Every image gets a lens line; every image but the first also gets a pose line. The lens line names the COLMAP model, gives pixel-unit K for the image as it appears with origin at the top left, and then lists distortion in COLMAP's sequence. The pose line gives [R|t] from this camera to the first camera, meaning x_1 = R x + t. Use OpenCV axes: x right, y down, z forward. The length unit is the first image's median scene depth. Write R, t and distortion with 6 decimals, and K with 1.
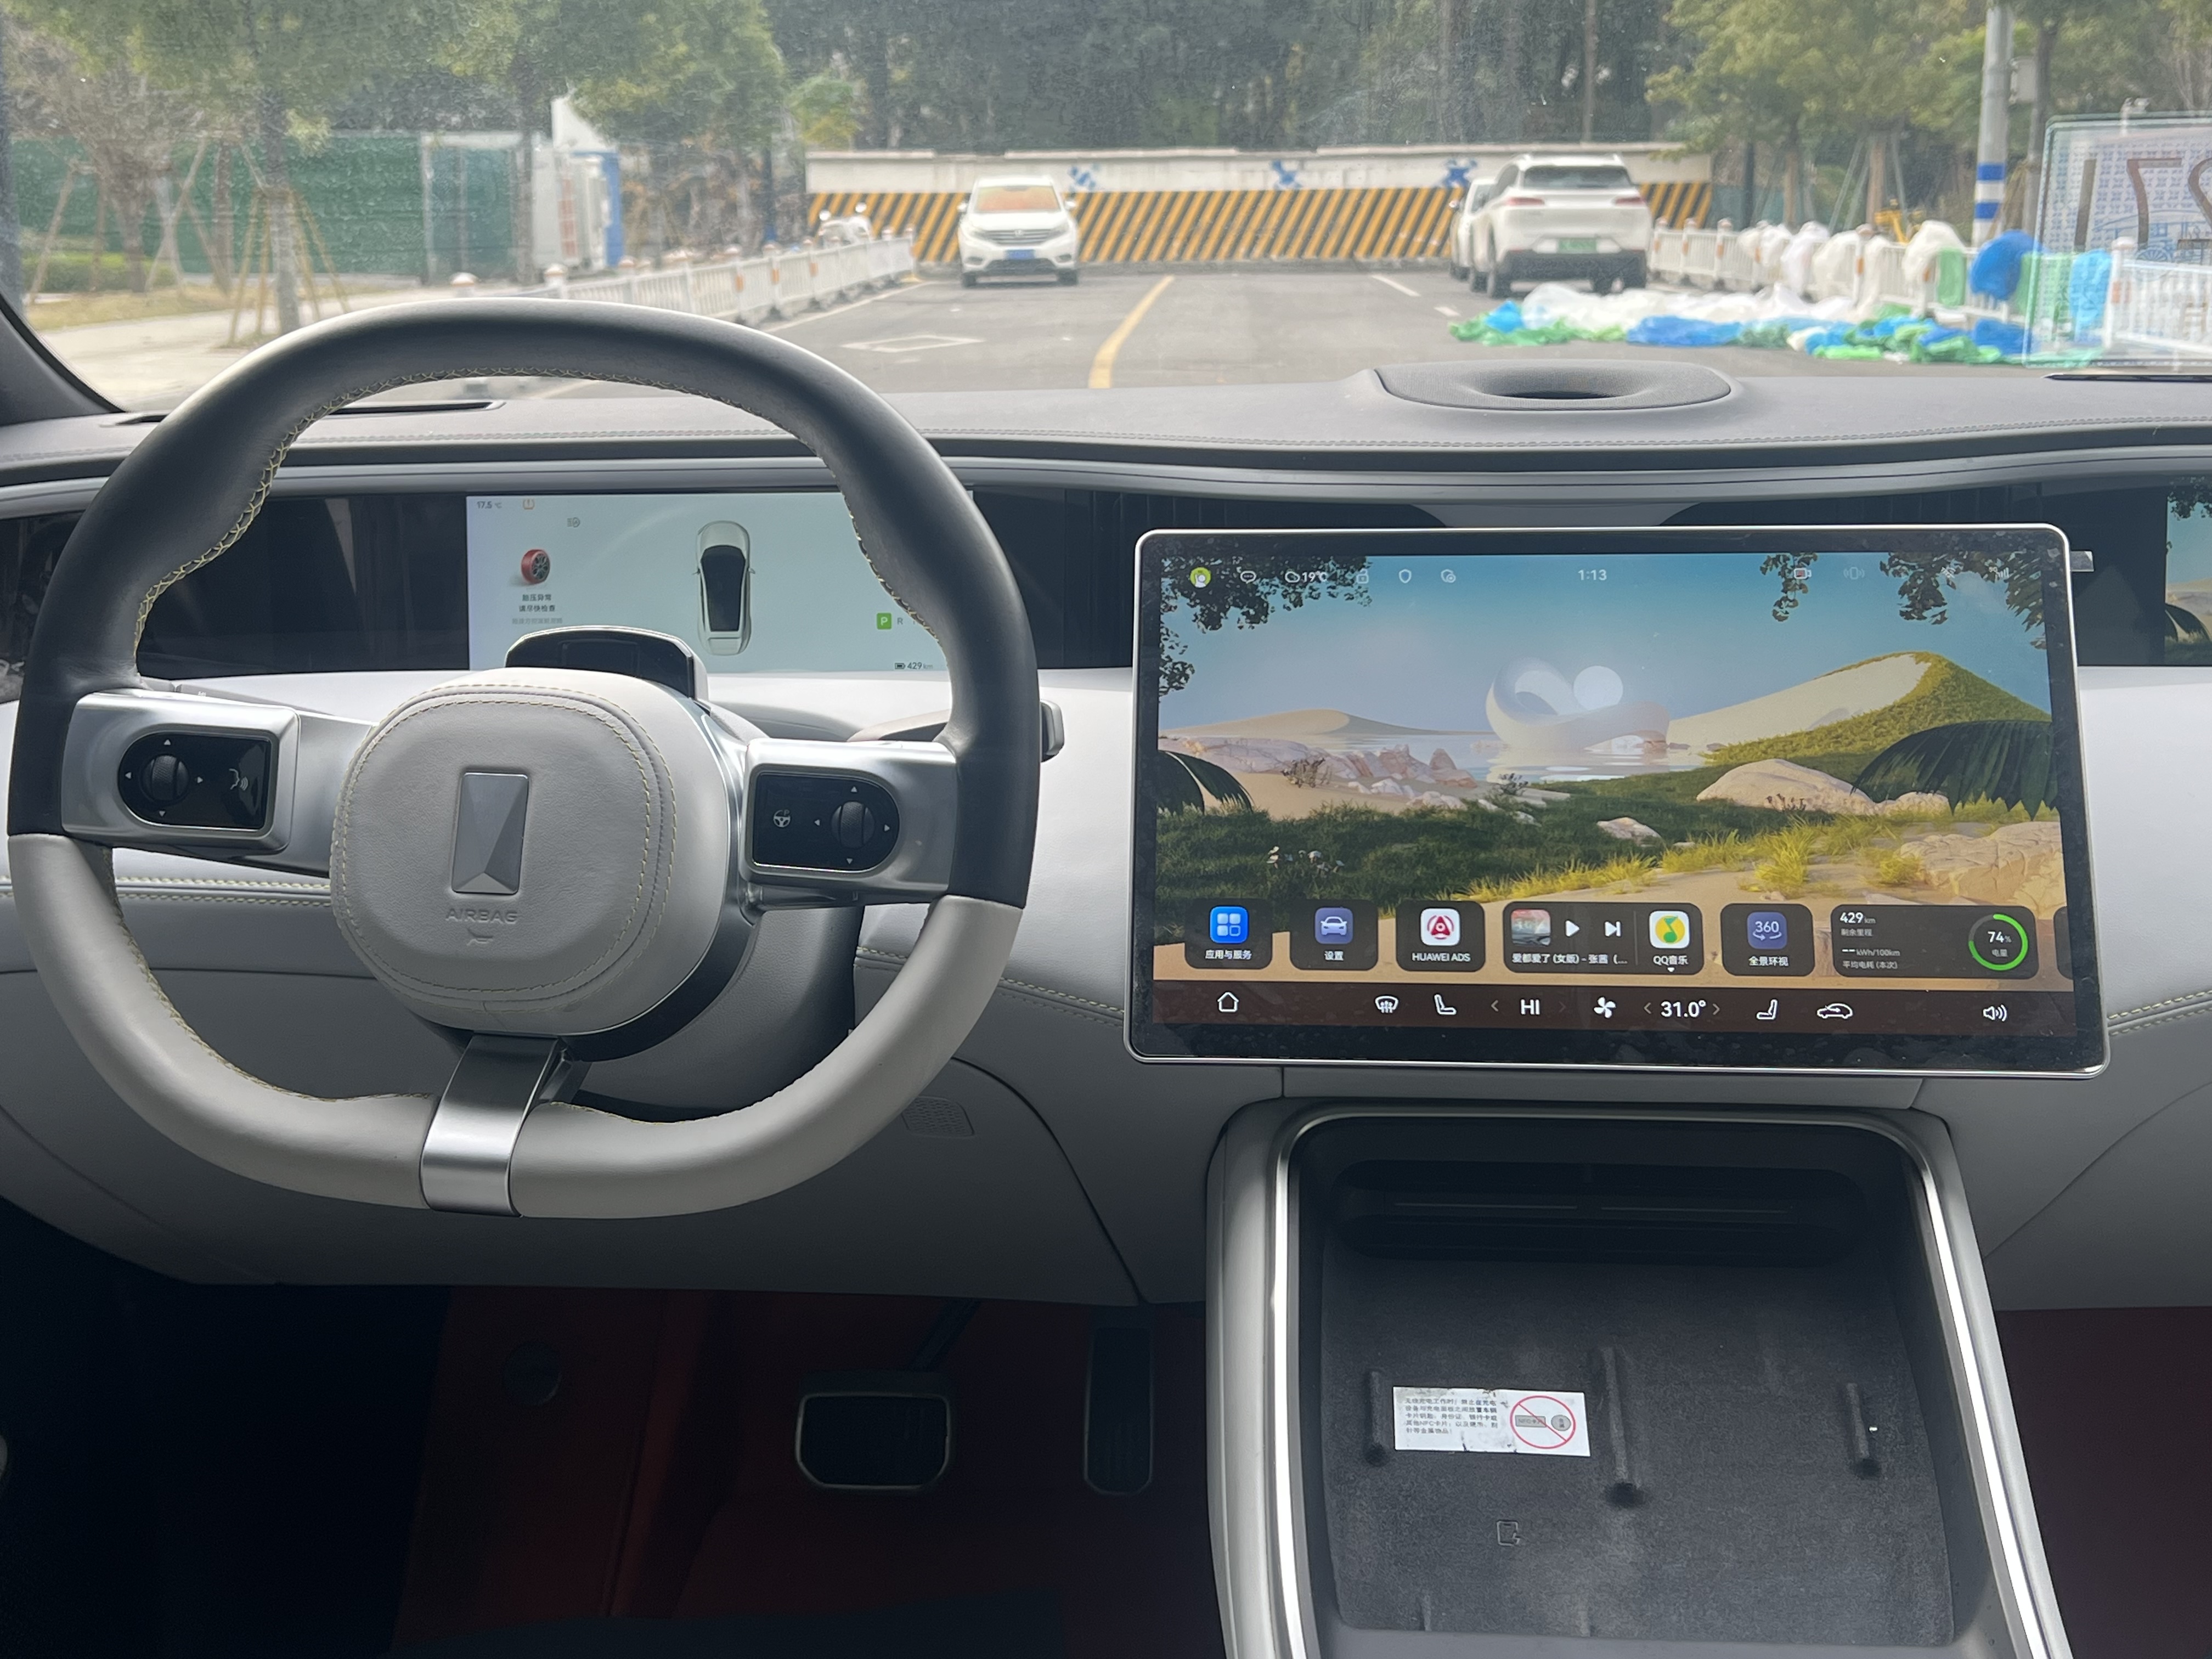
lens RADIAL K [[2628.1, 0, 1092.8], [0, 2628.1, 758.8], [0, 0, 1]] dist [0.031504, 0.000000]
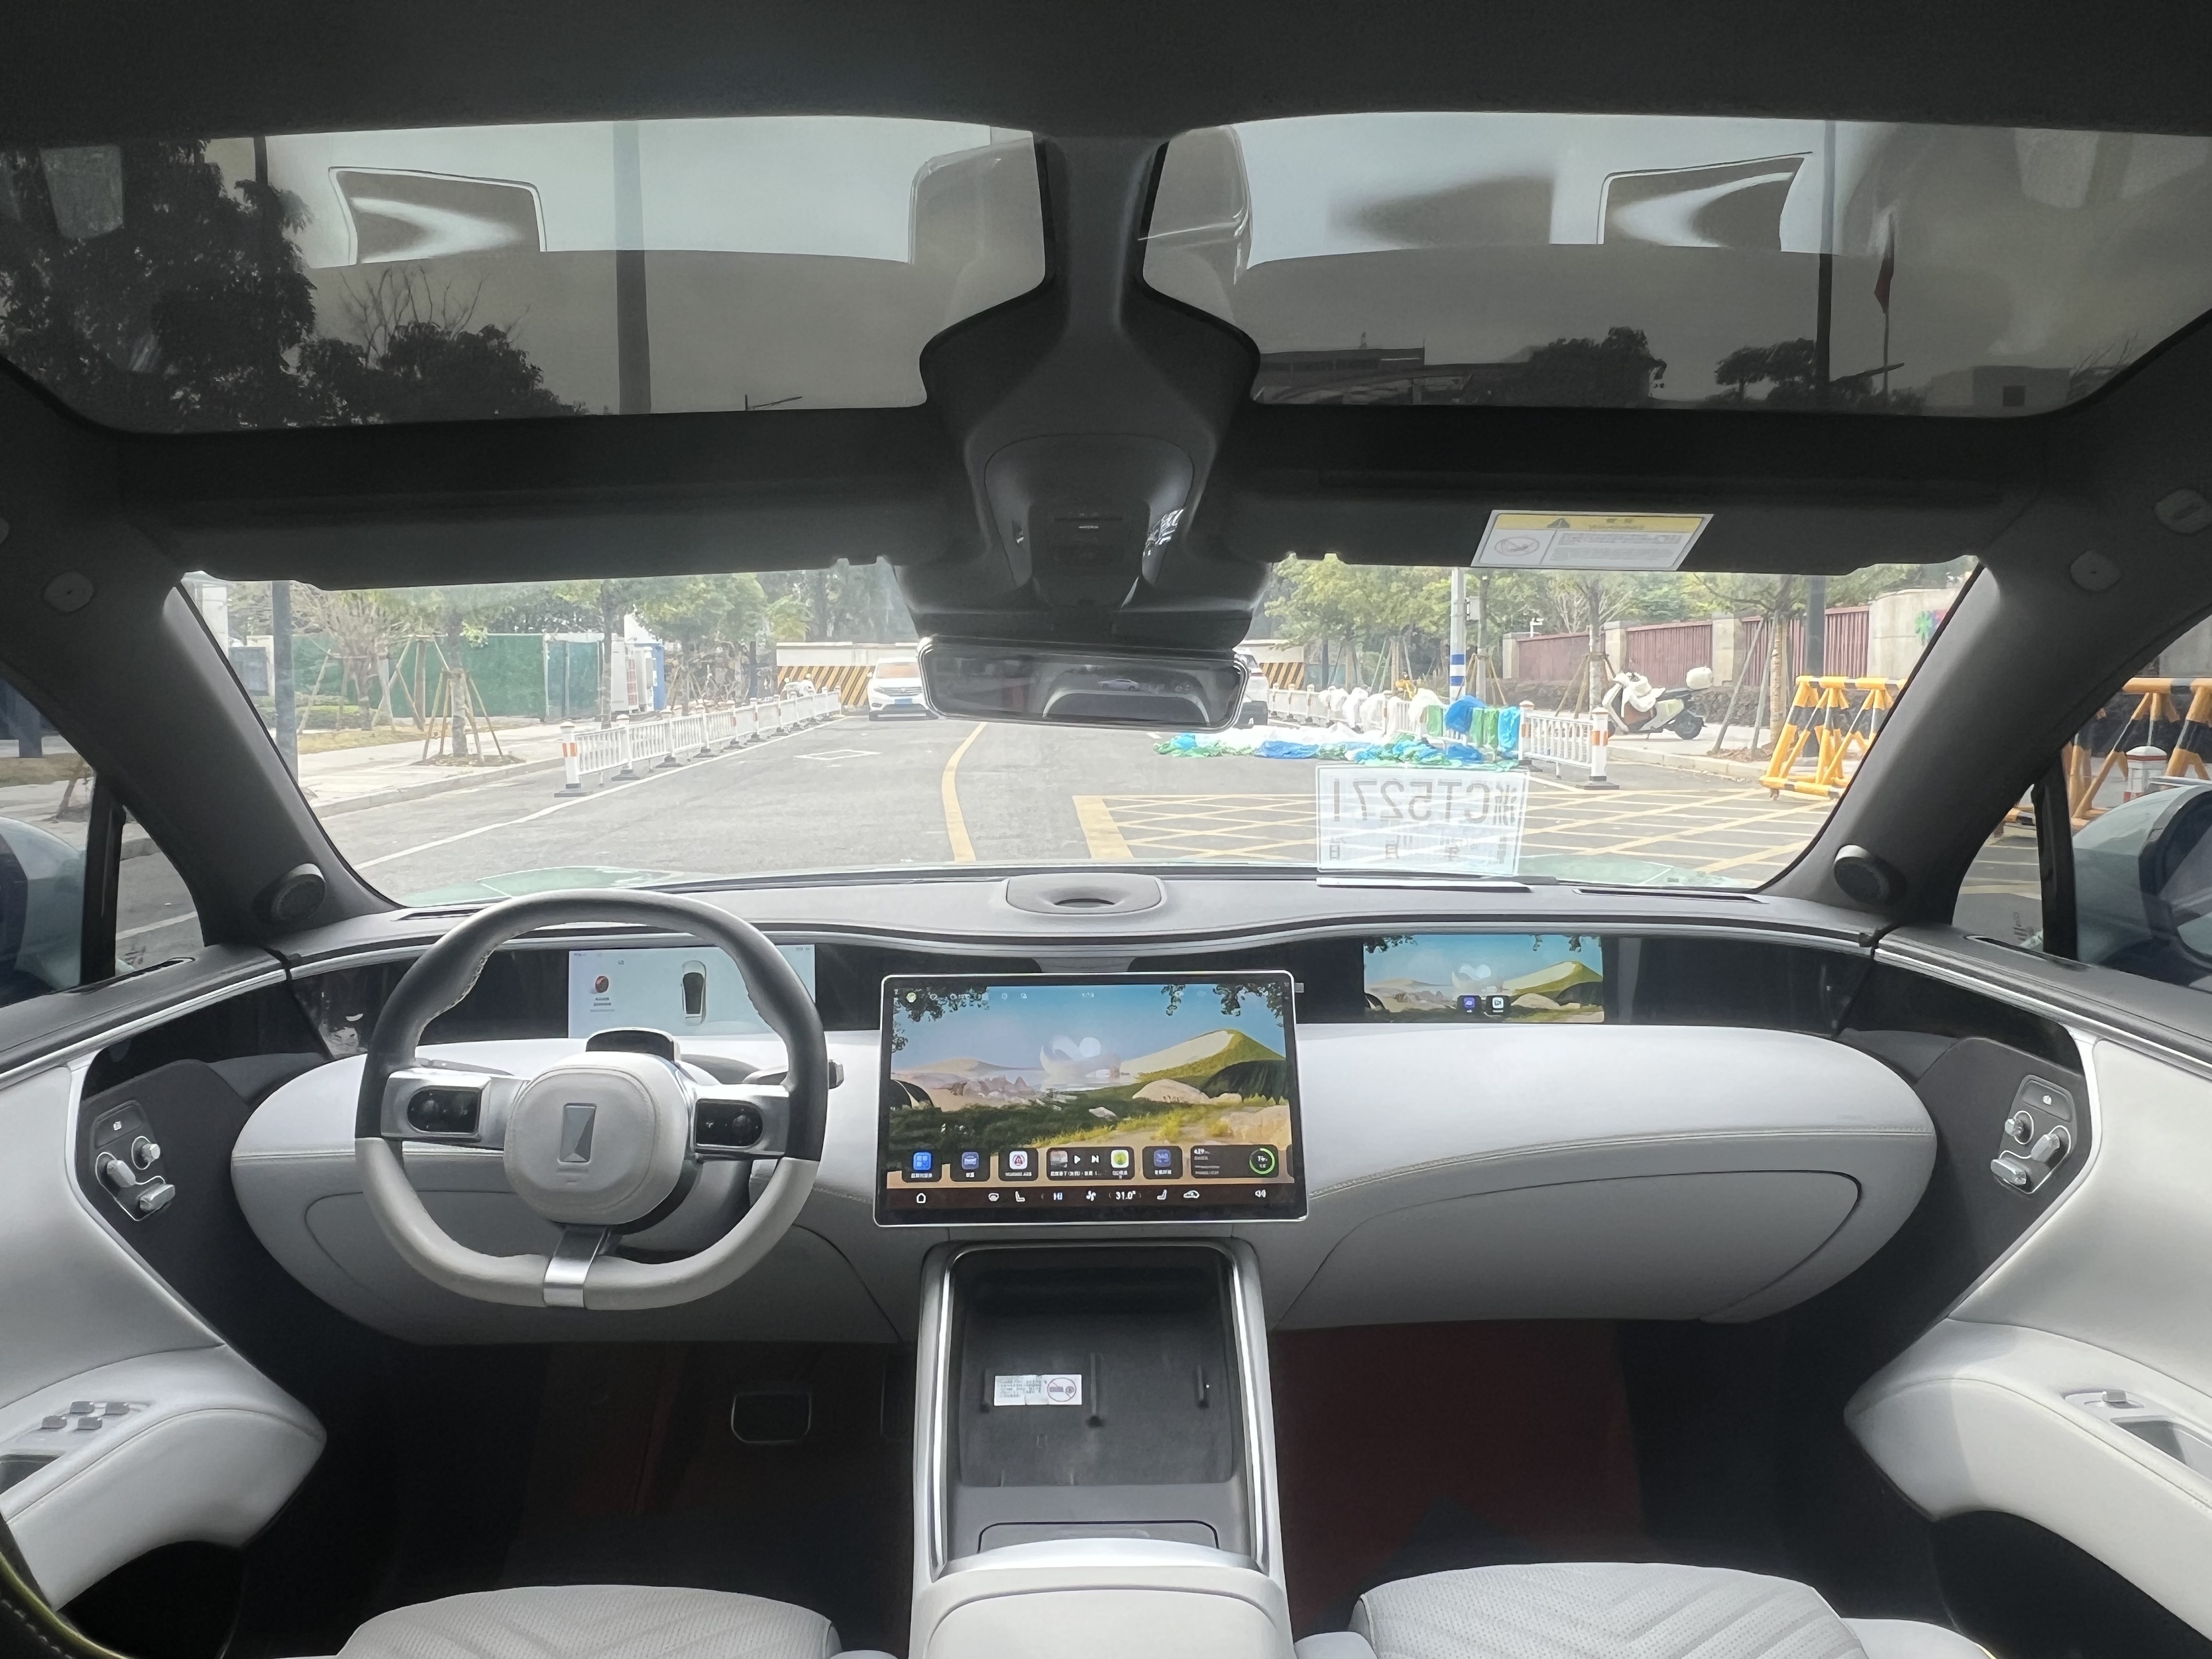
lens RADIAL K [[1584.0, 0, 1084.0], [0, 1584.0, 814.2], [0, 0, 1]] dist [-0.004784, -0.015389]
pose [[0.996430, -0.006412, 0.084175, 0.003669], [0.016087, 0.993261, -0.114775, -0.003312], [-0.082872, 0.115720, 0.989819, -0.016463]]
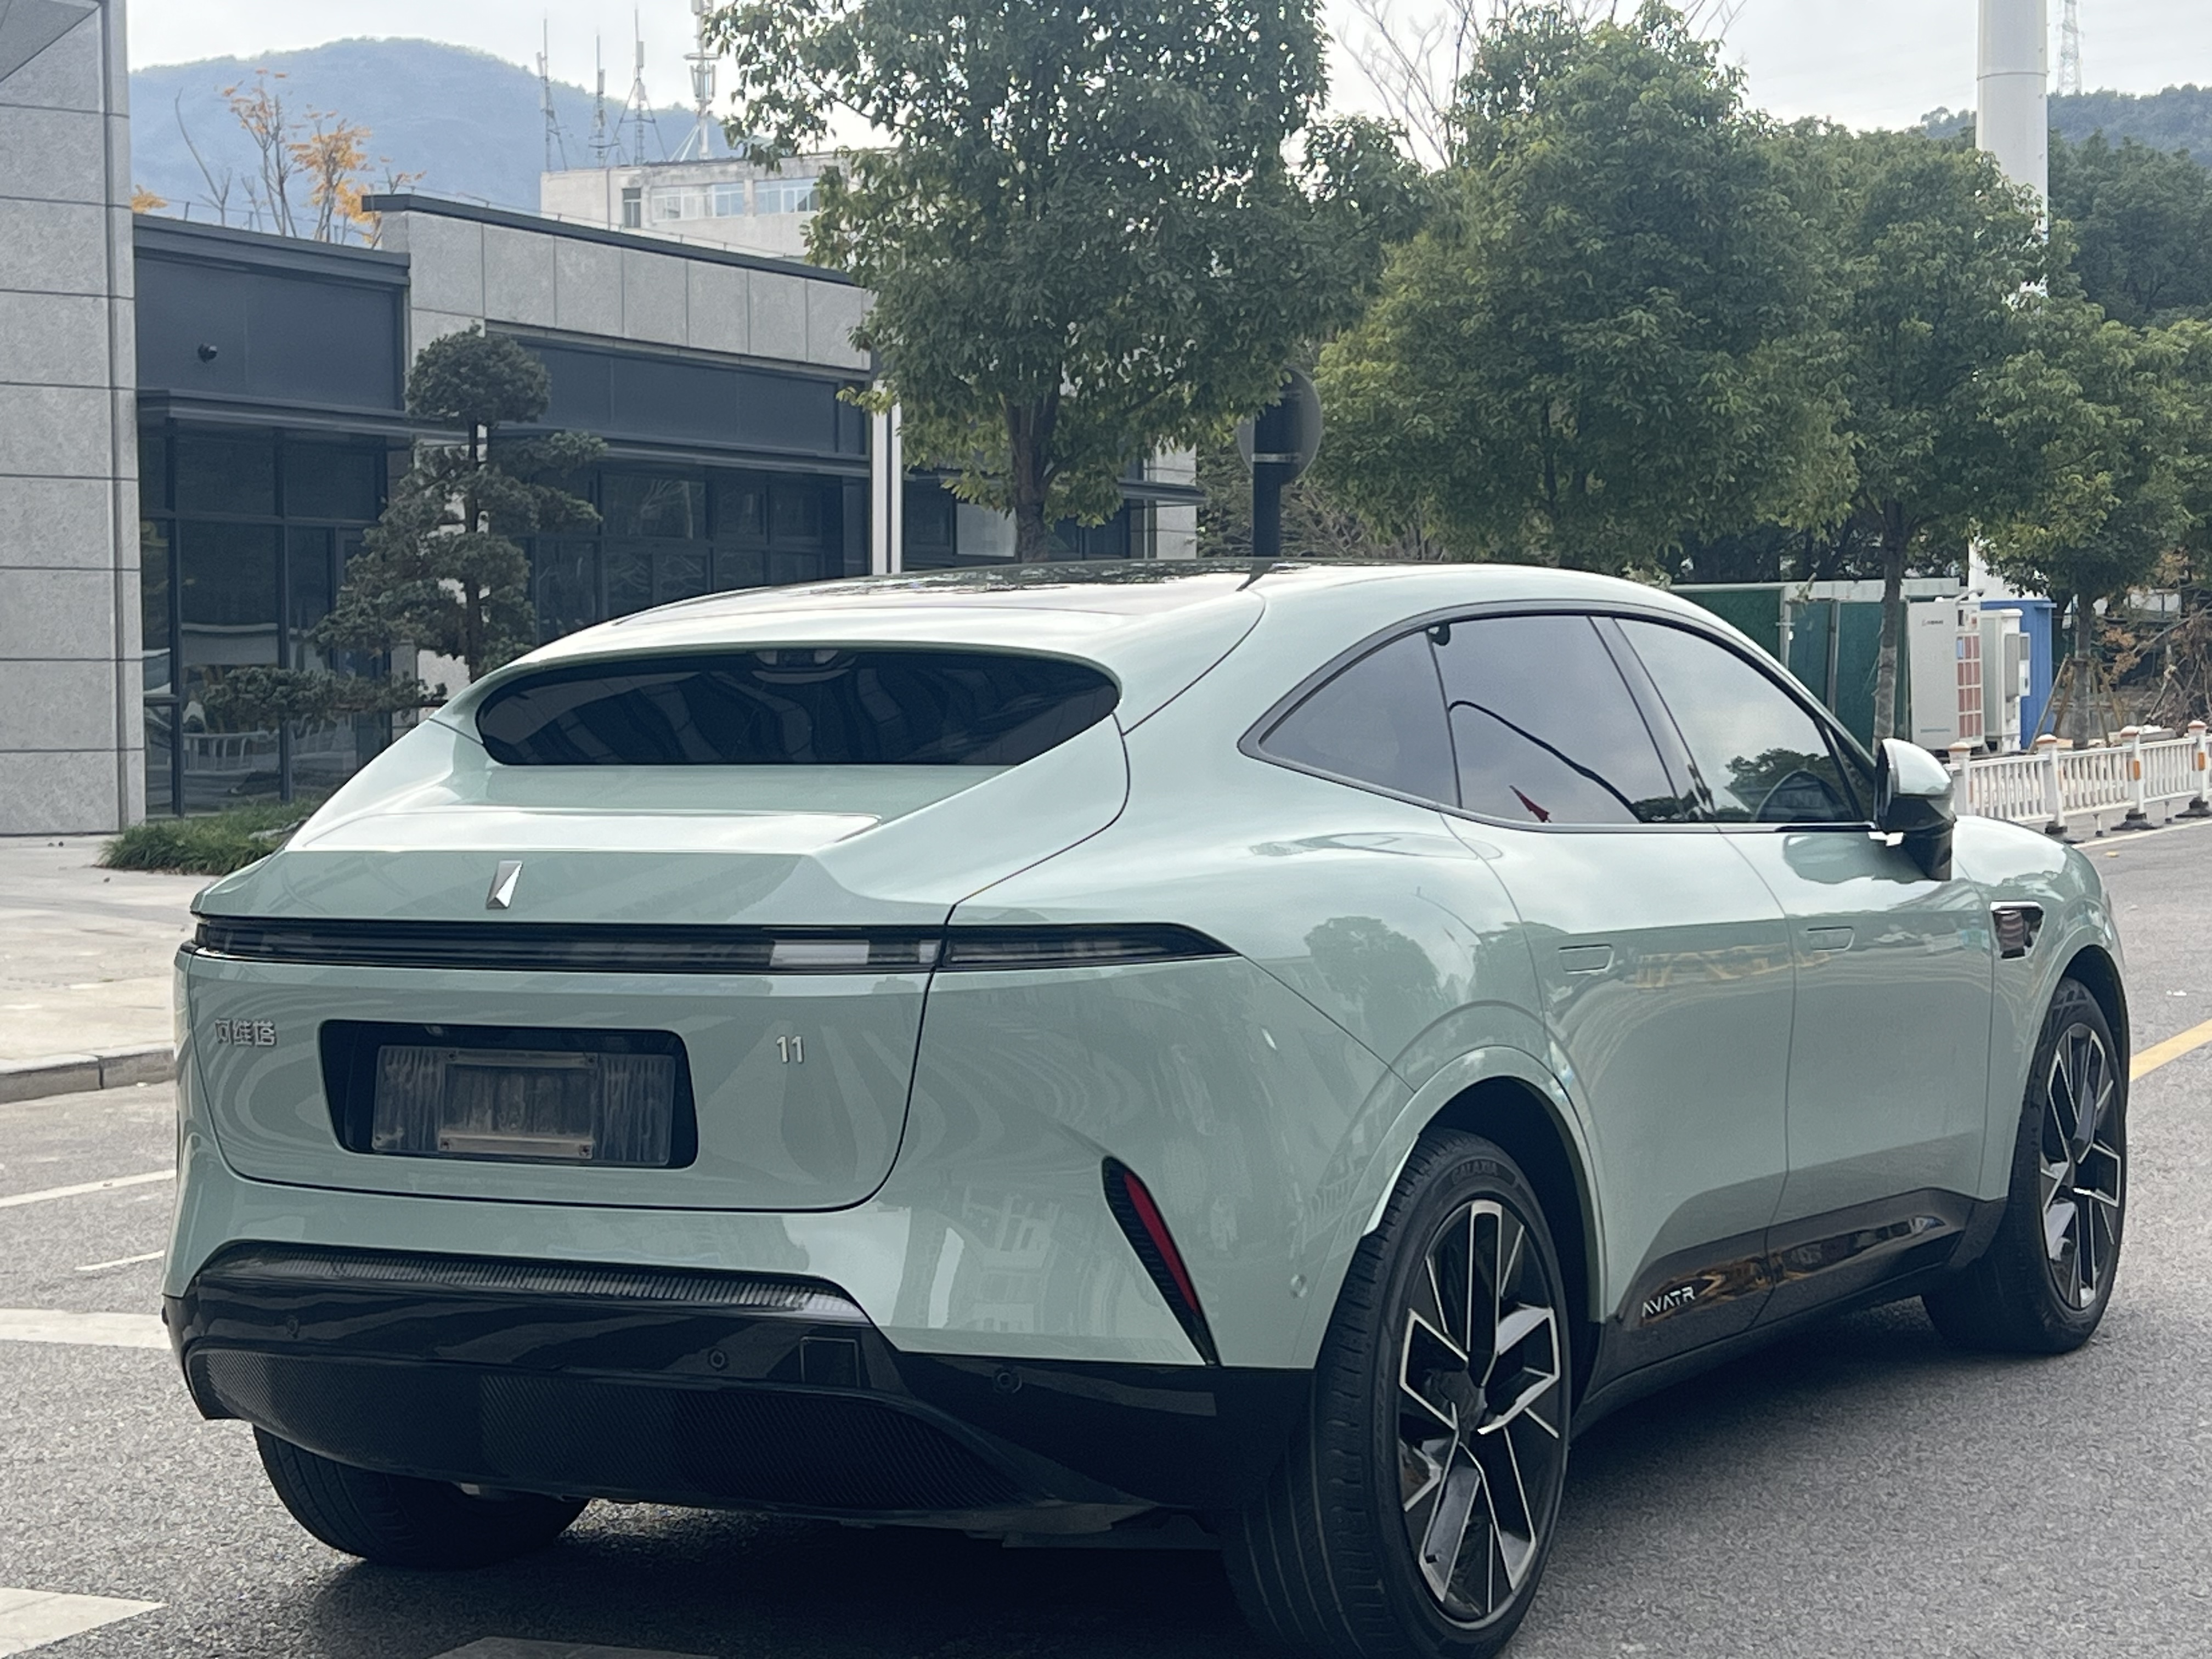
lens RADIAL K [[4103.6, 0, 1059.1], [0, 4103.6, 836.5], [0, 0, 1]] dist [0.140287, 0.000000]
pose [[0.901740, 0.014078, -0.432049, 0.150505], [-0.083703, 0.986240, -0.142563, 0.058058], [0.424097, 0.164719, 0.890511, -0.325733]]
